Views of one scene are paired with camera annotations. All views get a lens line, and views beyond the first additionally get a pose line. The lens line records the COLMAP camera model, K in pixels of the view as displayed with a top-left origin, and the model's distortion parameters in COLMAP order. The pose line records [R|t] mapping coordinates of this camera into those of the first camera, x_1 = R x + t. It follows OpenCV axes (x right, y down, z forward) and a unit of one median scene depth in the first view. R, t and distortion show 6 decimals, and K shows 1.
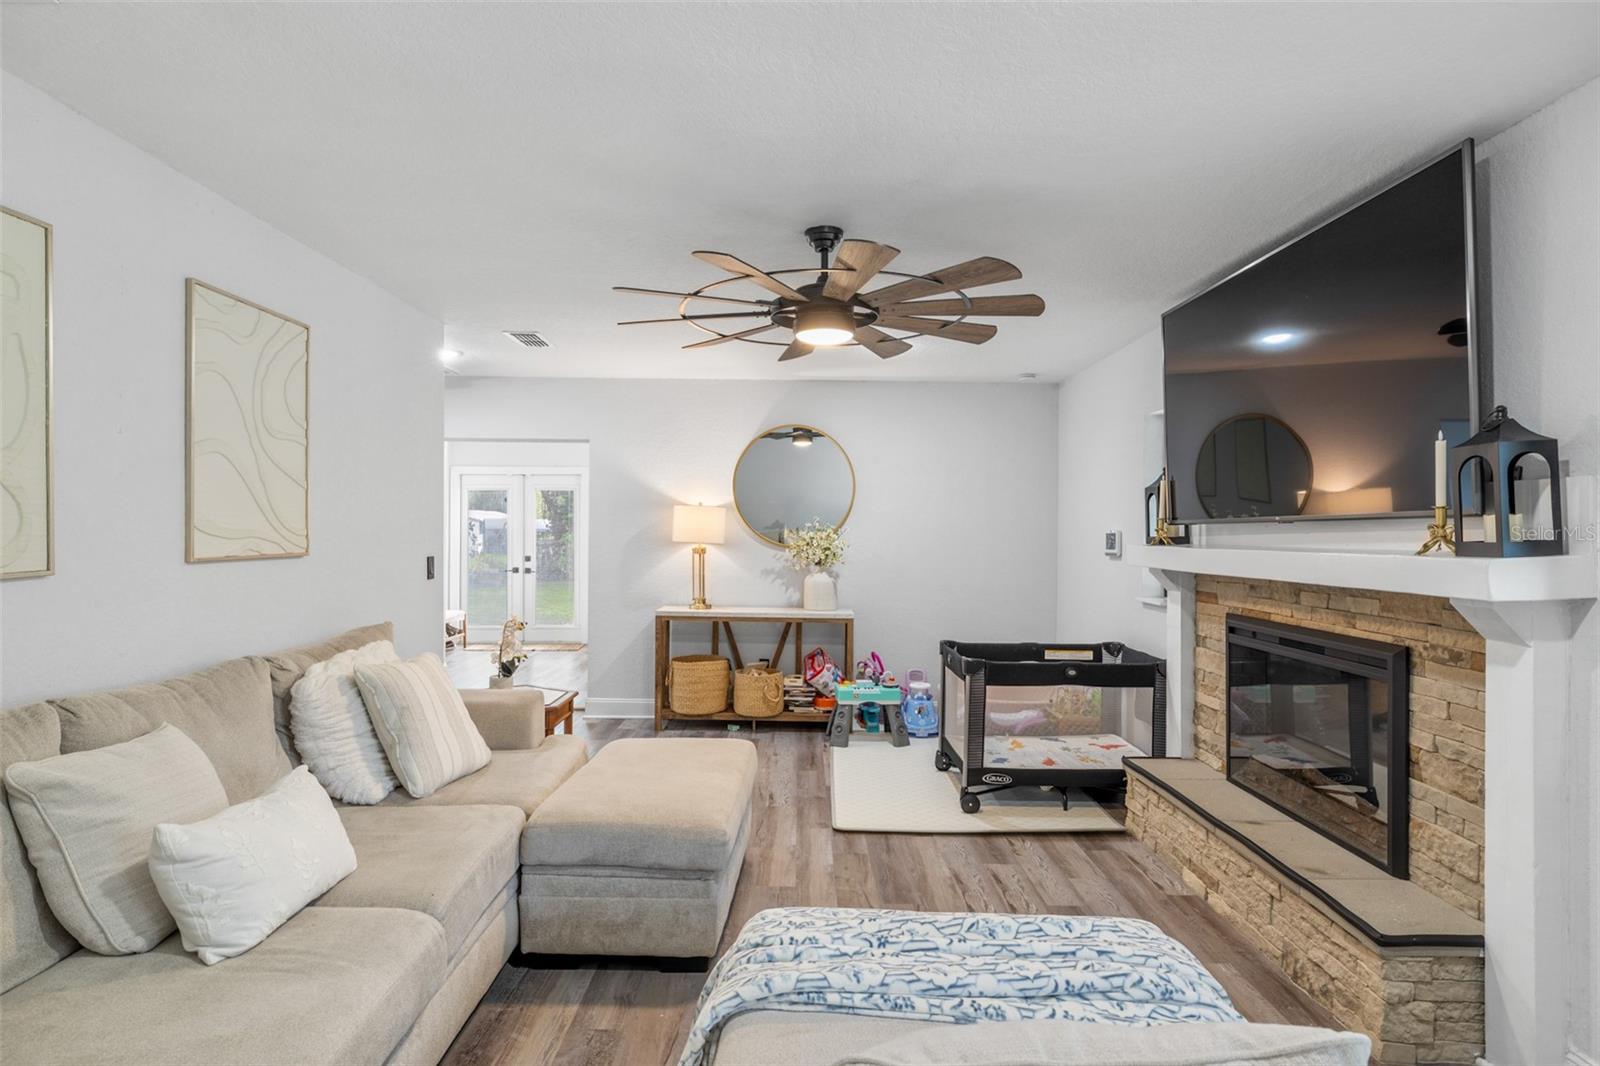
lens RADIAL K [[827.5, 0, 796.5], [0, 827.5, 535.0], [0, 0, 1]] dist [-0.003606, 0.000707]
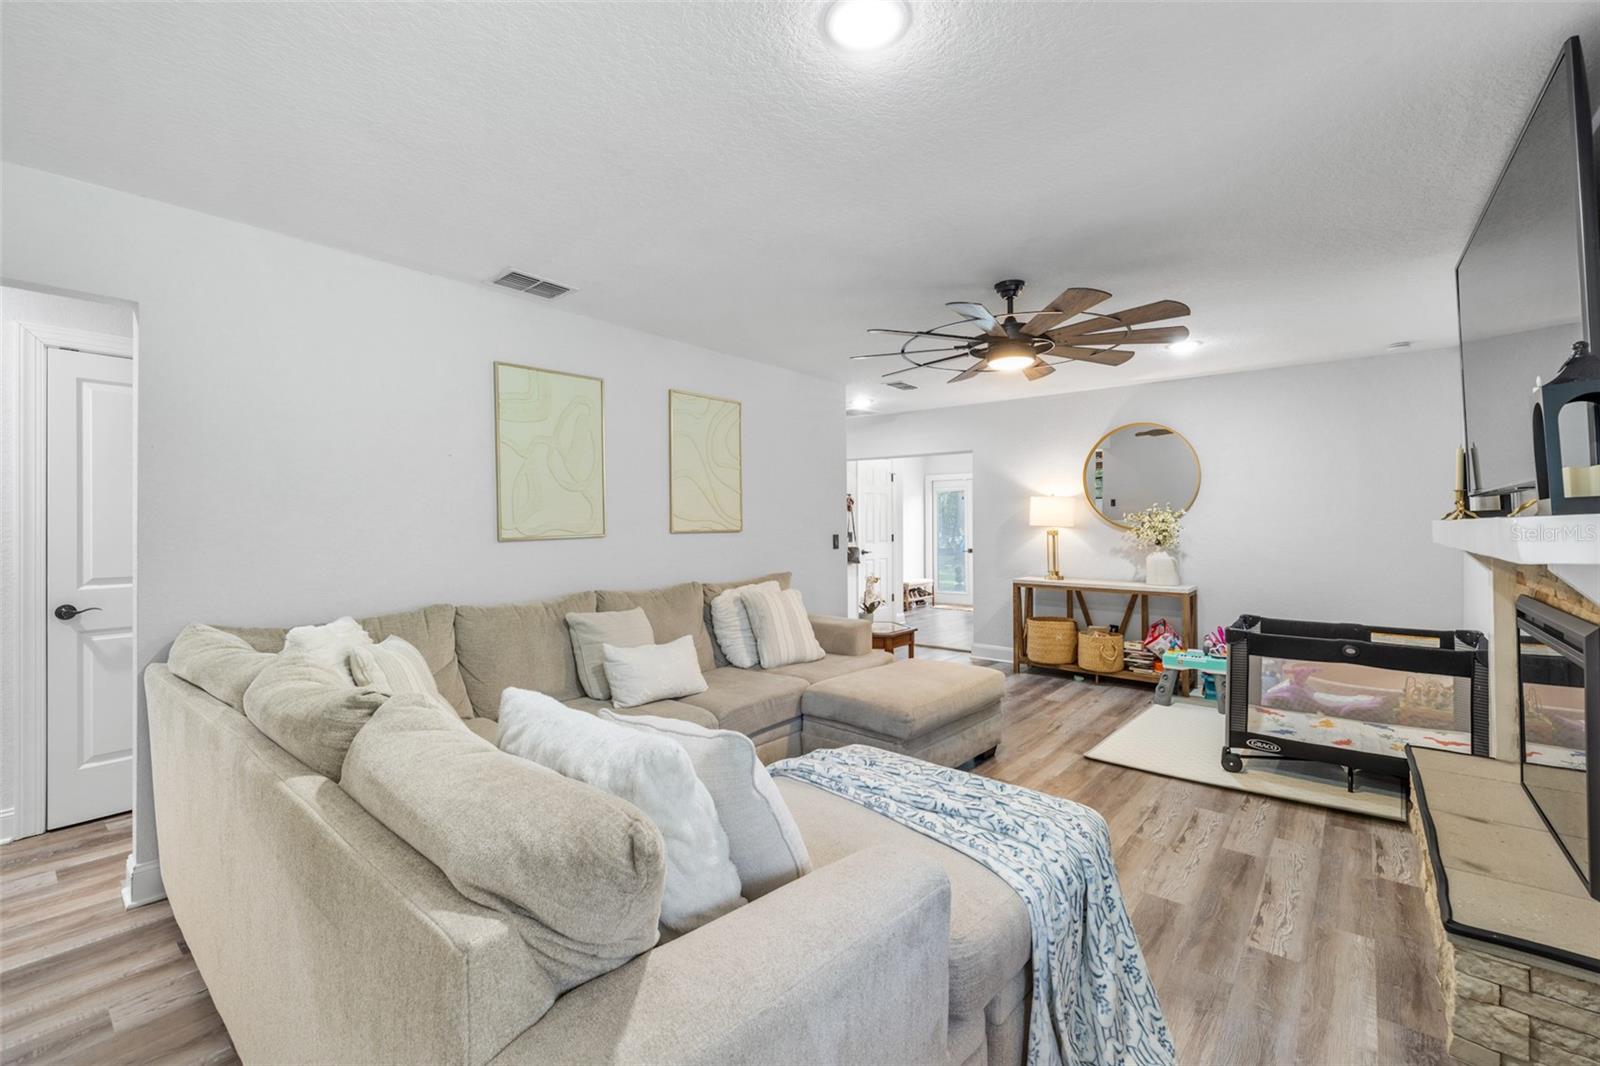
lens RADIAL K [[677.4, 0, 798.7], [0, 677.4, 523.7], [0, 0, 1]] dist [0.001159, -0.000826]
pose [[0.772592, -0.011022, -0.634807, 0.371887], [0.006906, 0.999936, -0.008957, 0.019418], [0.634865, 0.002537, 0.772619, -0.042407]]
